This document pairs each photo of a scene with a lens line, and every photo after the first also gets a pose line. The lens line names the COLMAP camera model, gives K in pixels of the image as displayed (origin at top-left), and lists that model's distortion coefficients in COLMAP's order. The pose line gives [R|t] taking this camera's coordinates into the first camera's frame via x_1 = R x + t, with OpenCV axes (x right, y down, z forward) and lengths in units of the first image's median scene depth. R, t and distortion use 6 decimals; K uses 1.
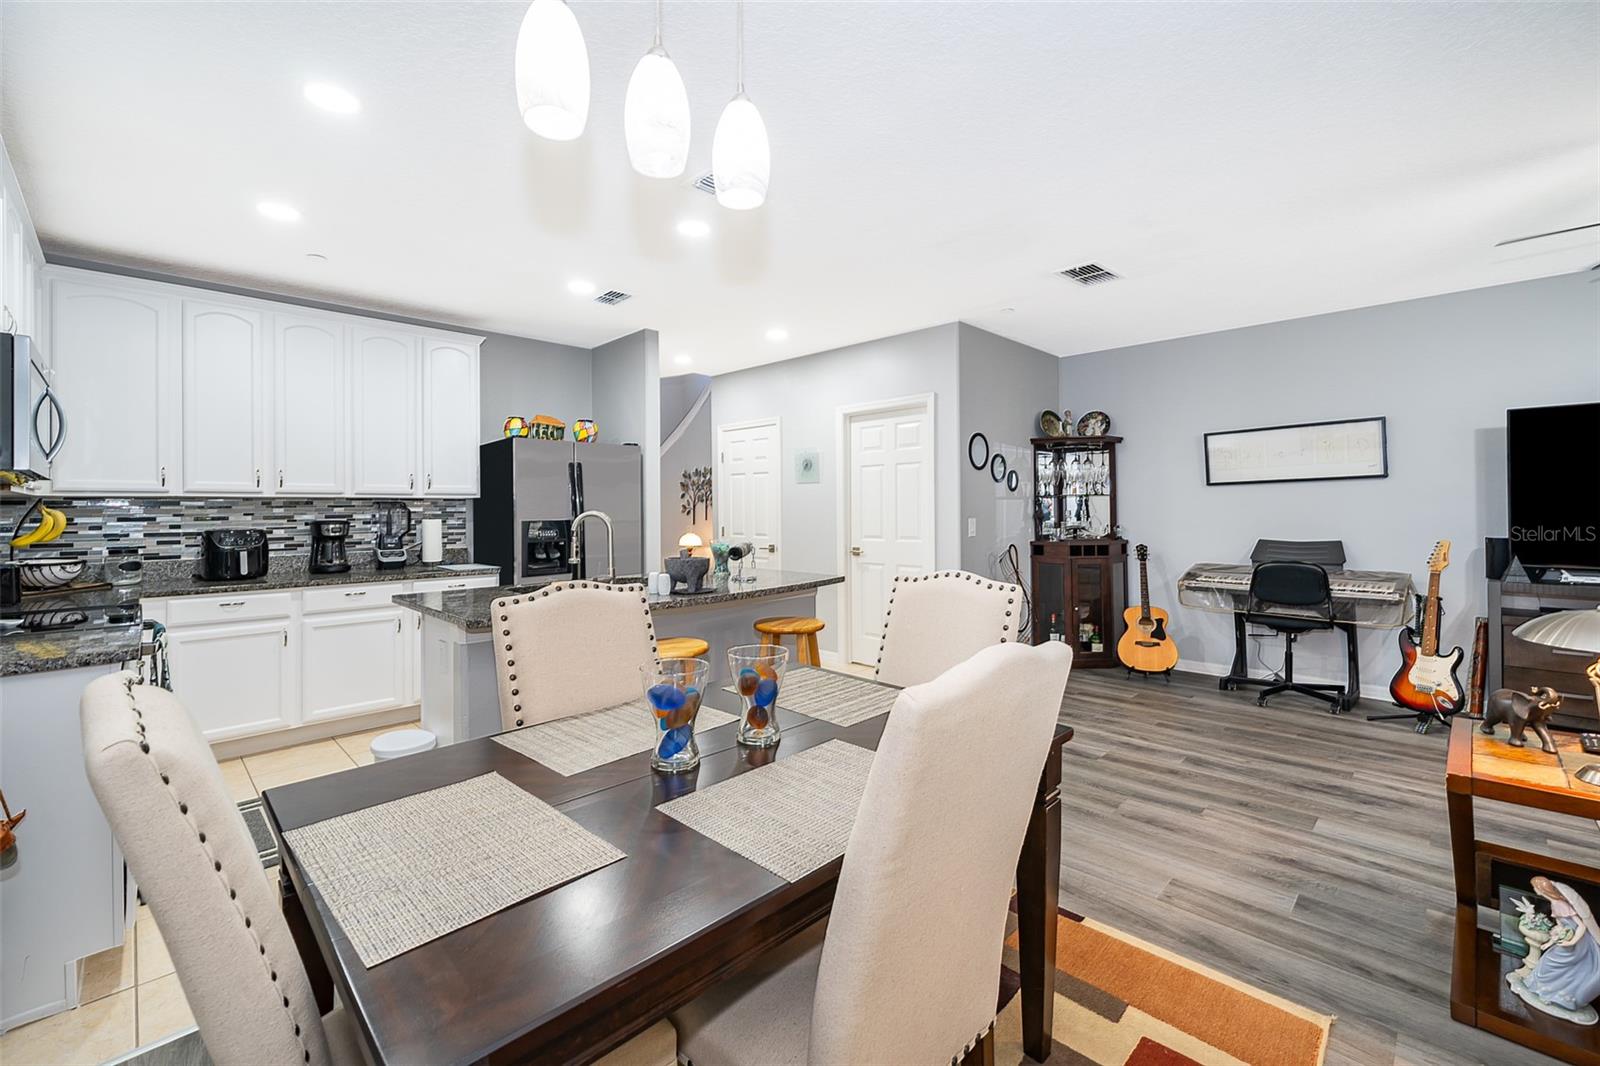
lens RADIAL K [[664.3, 0, 797.5], [0, 664.3, 507.3], [0, 0, 1]] dist [-0.000031, 0.000030]
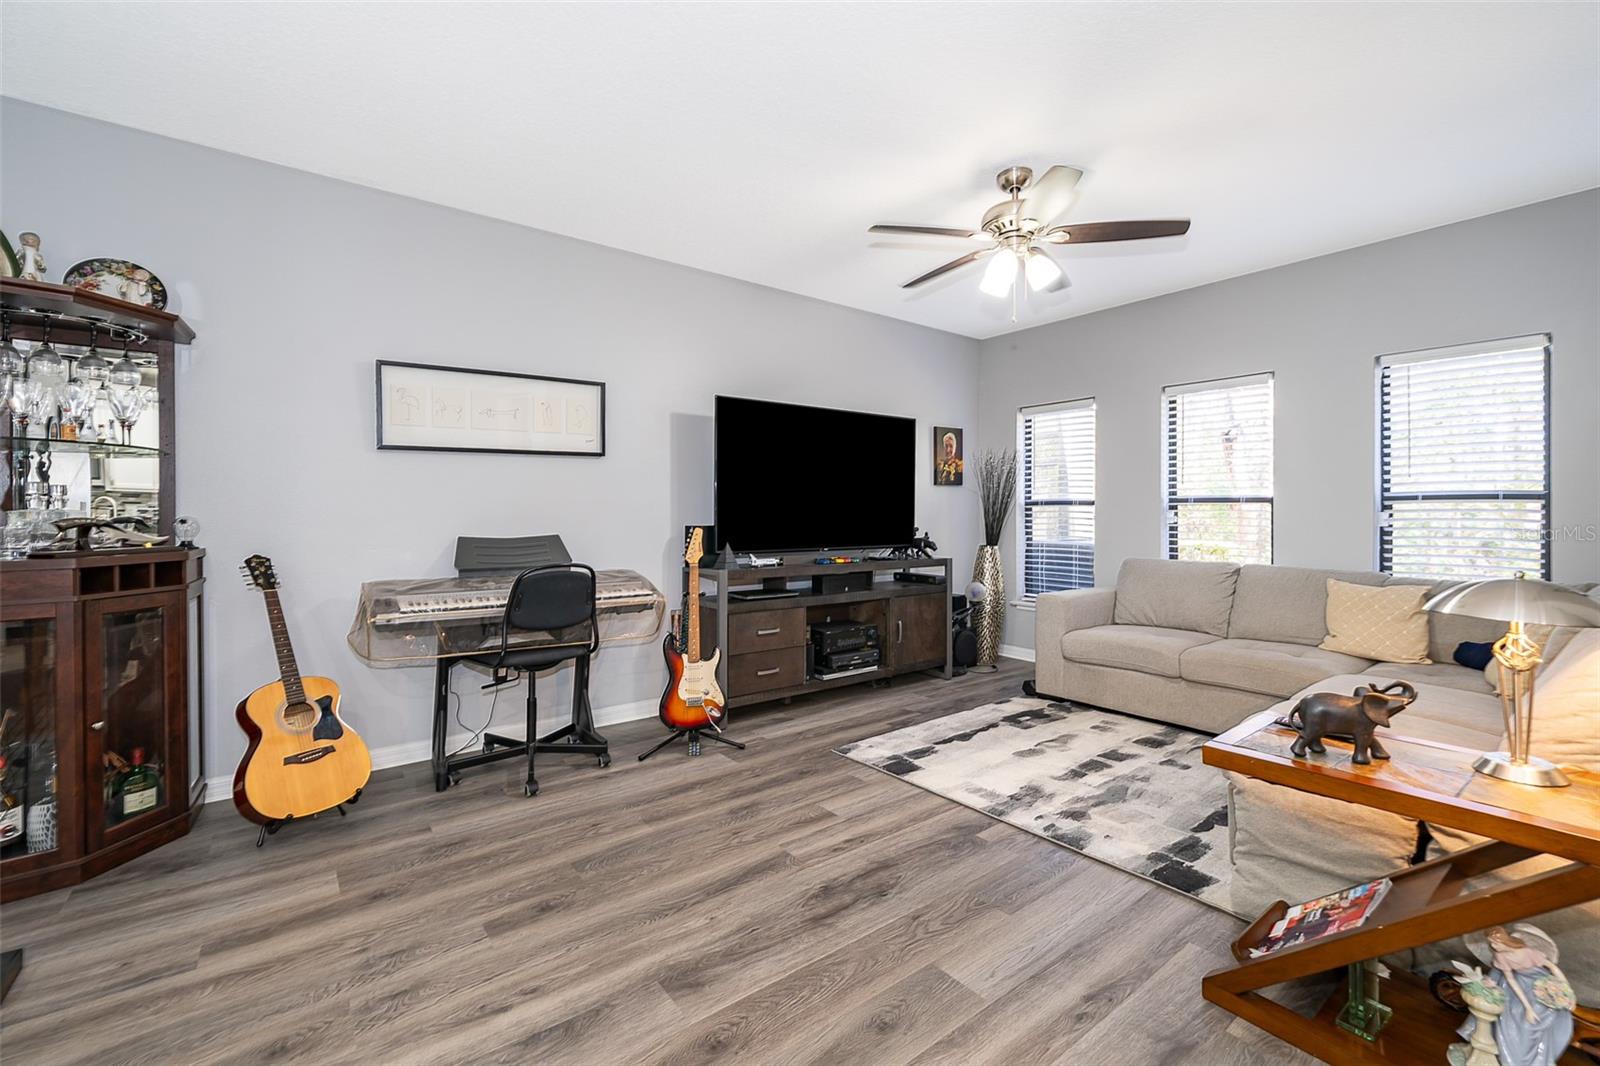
lens RADIAL K [[669.5, 0, 792.1], [0, 669.5, 507.1], [0, 0, 1]] dist [0.000396, -0.000237]
pose [[0.138158, 0.025972, 0.990070, 0.094258], [0.000203, 0.999655, -0.026252, 0.040831], [-0.990410, 0.003828, 0.138105, 0.658295]]
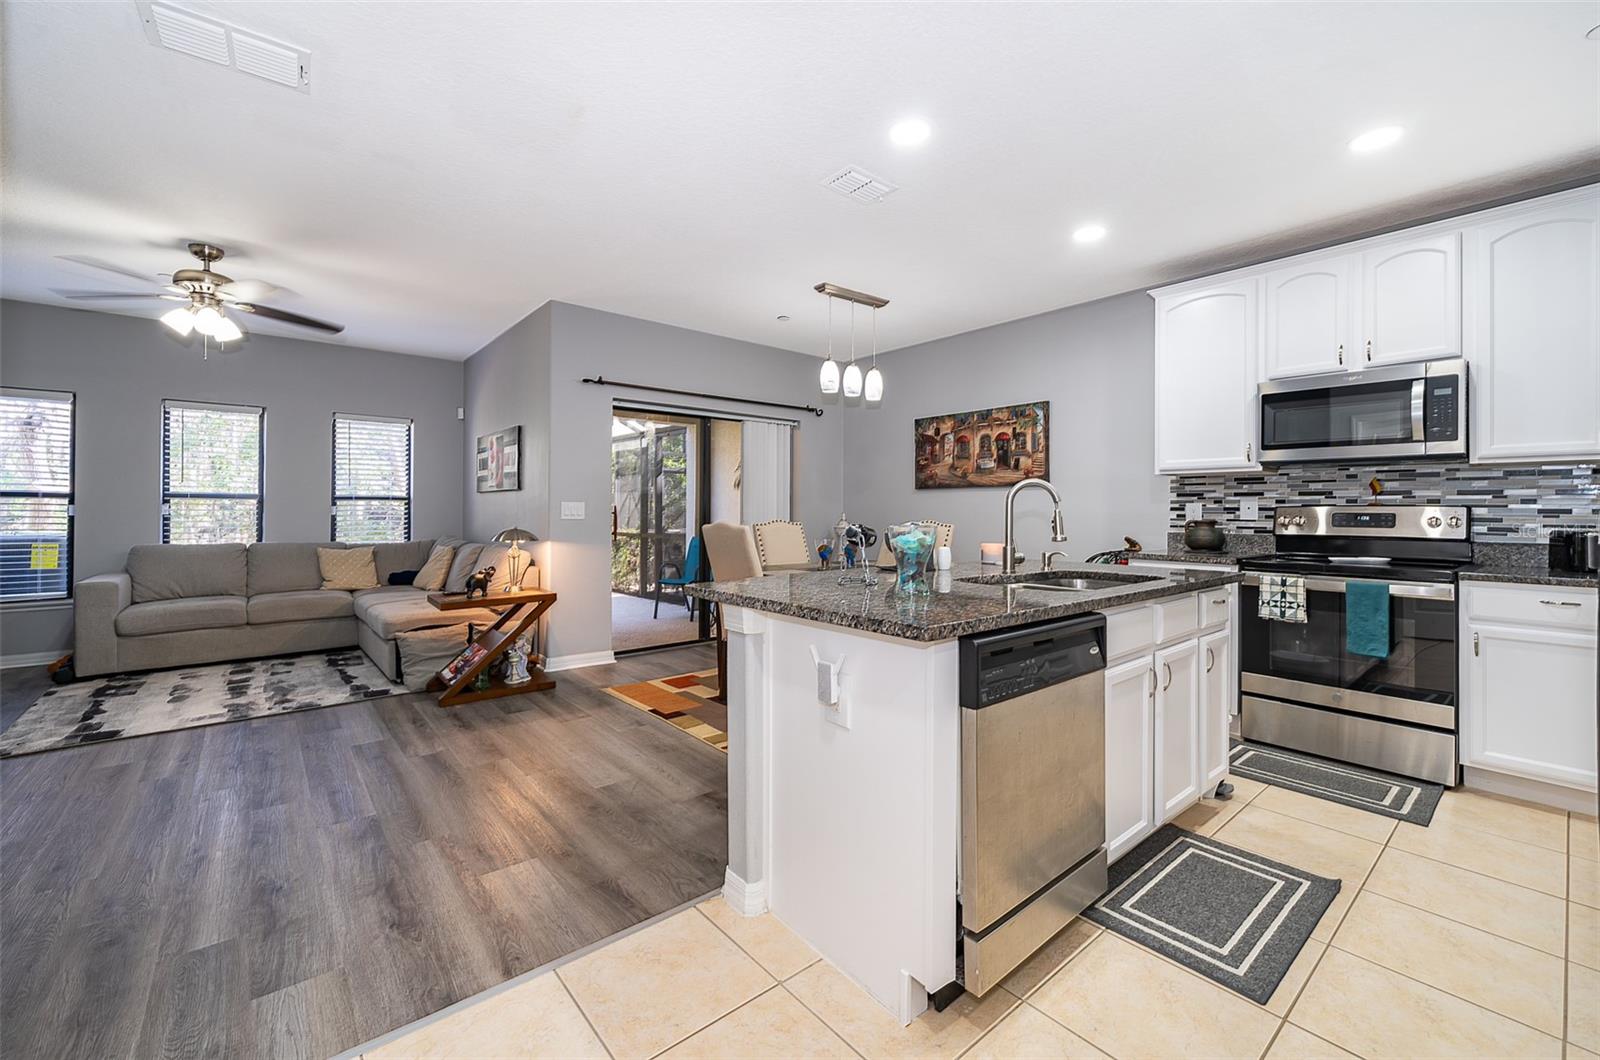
lens RADIAL K [[641.1, 0, 796.6], [0, 641.1, 507.8], [0, 0, 1]] dist [0.000820, 0.000012]
pose [[-0.996510, 0.003193, 0.083412, -0.058868], [0.002538, 0.999965, -0.007957, 0.035528], [-0.083435, -0.007717, -0.996483, 1.306822]]
